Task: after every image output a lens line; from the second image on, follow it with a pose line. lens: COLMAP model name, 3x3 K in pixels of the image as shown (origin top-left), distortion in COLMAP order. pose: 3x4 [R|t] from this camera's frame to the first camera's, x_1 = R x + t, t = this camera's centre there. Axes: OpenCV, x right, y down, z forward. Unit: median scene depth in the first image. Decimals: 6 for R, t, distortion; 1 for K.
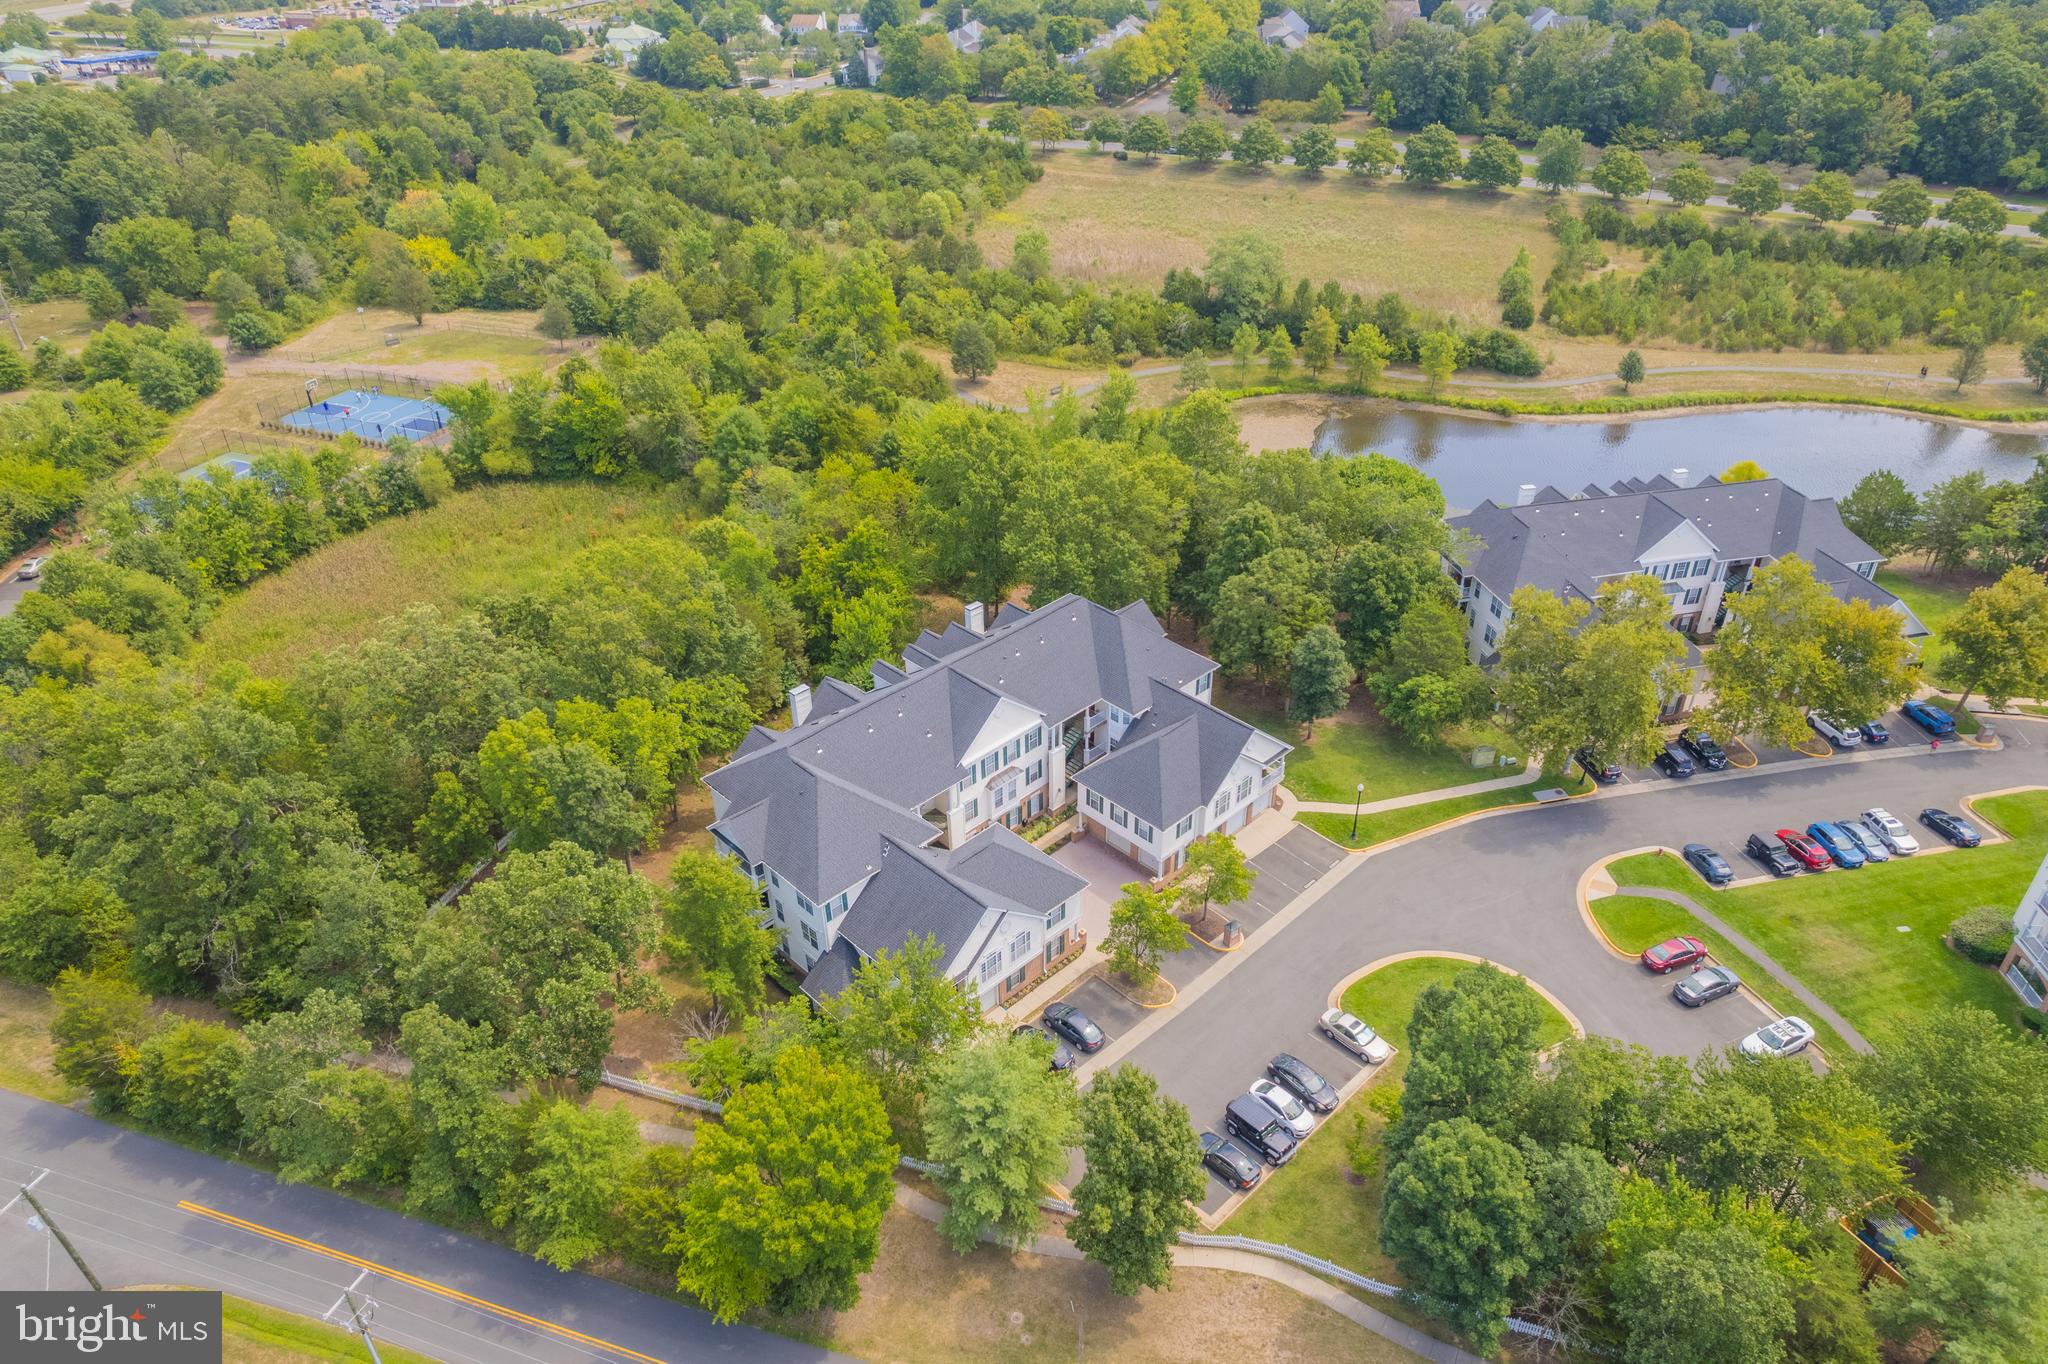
lens RADIAL K [[1328.1, 0, 1029.3], [0, 1328.1, 680.4], [0, 0, 1]] dist [-0.071795, 0.061273]
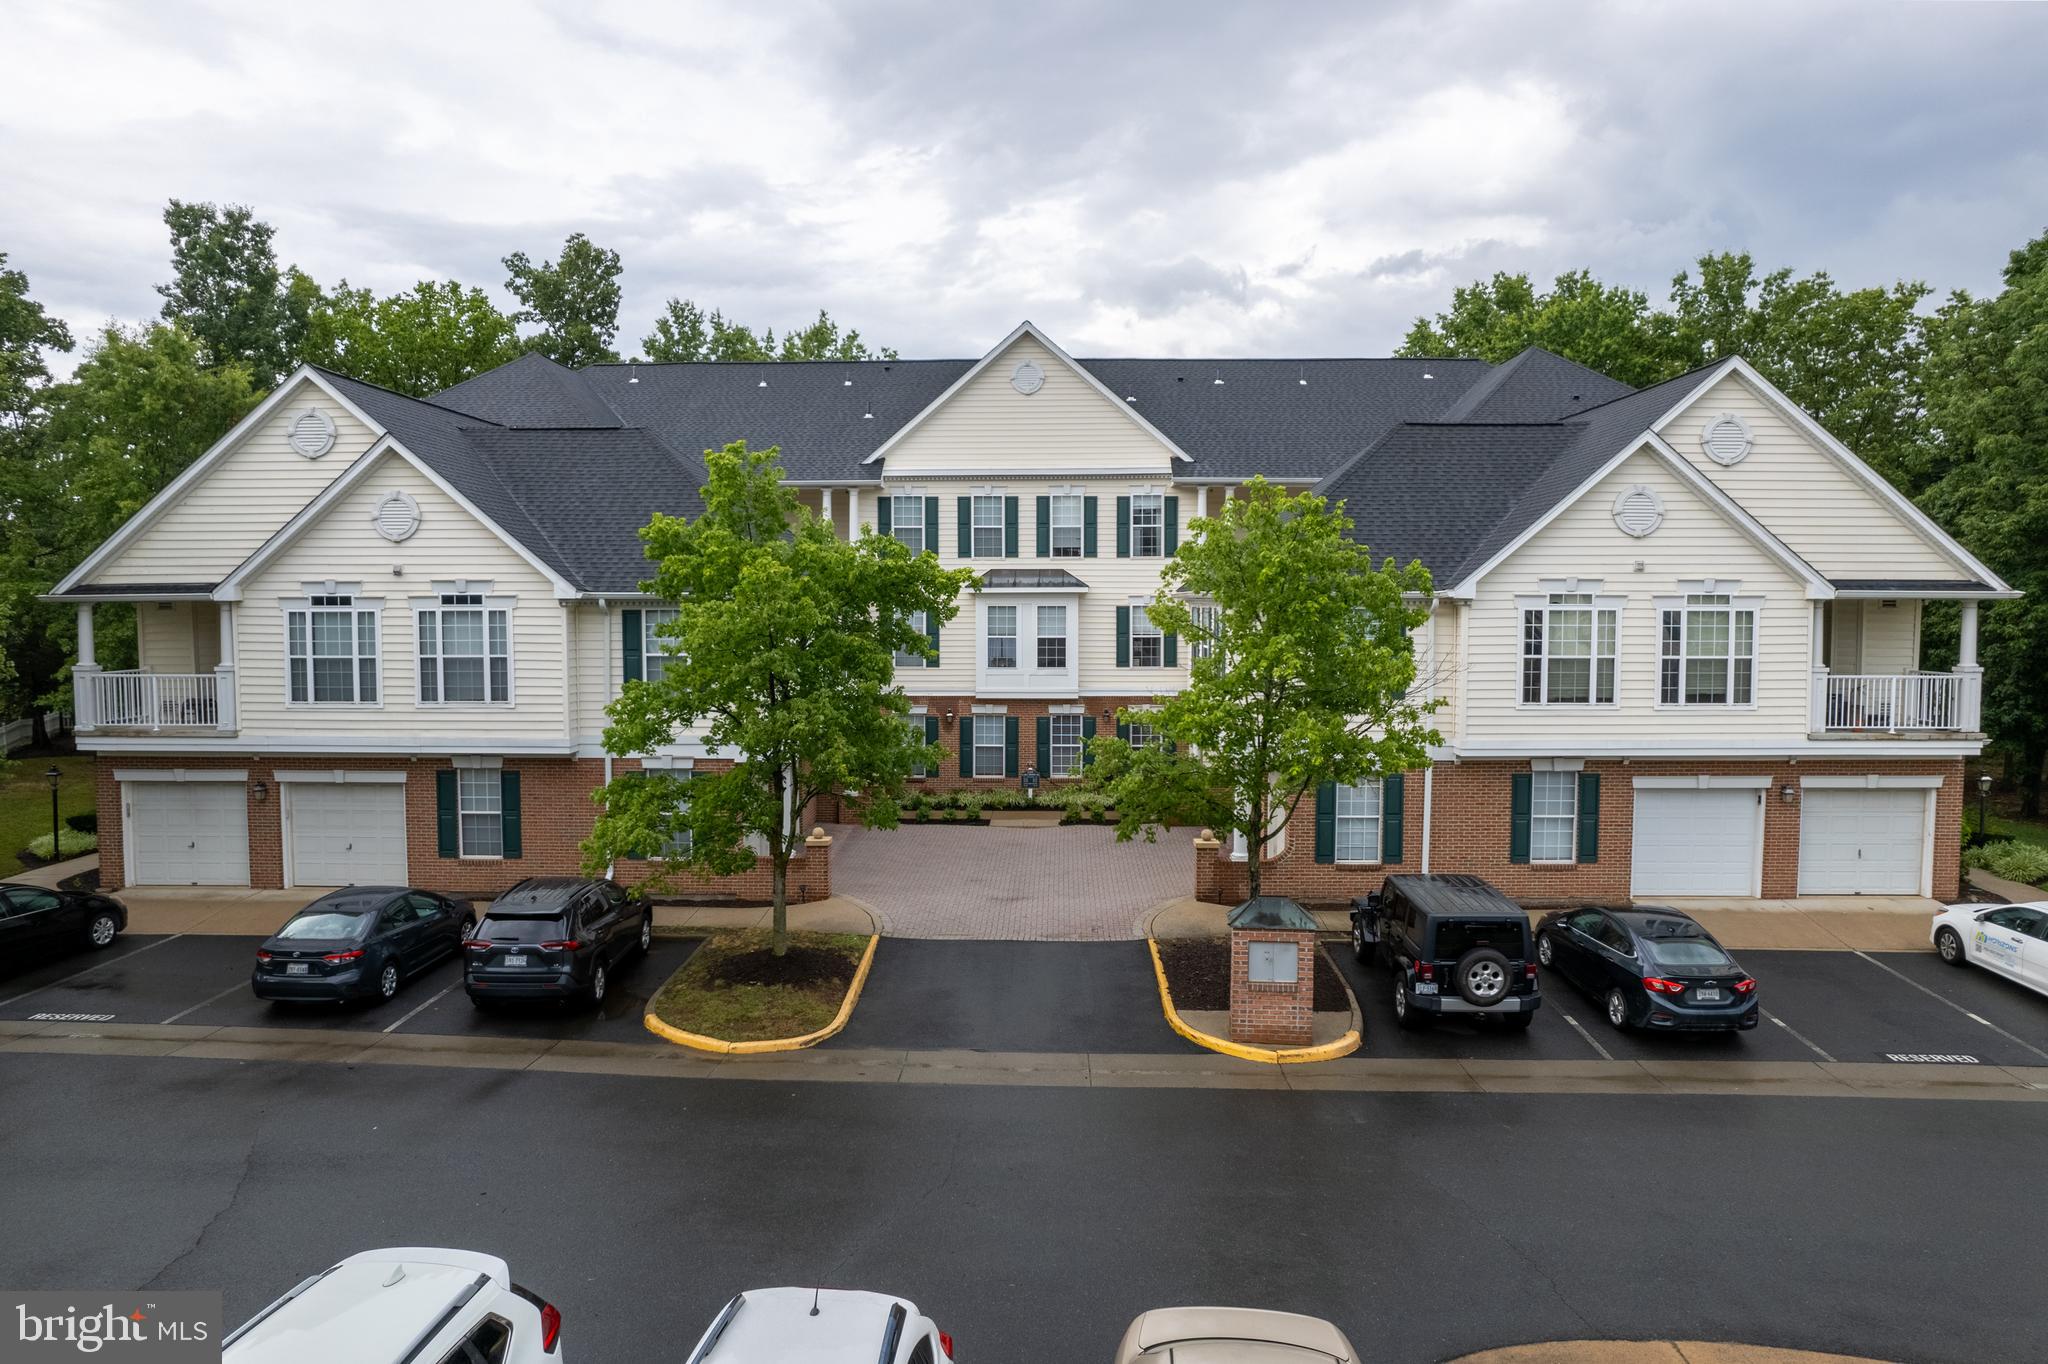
lens RADIAL K [[1328.1, 0, 1031.4], [0, 1328.1, 678.8], [0, 0, 1]] dist [-0.071795, 0.061273]
pose [[0.692163, 0.046592, -0.720235, 0.157445], [-0.387967, 0.865496, -0.316857, 0.133222], [0.608598, 0.498745, 0.617140, 0.483623]]
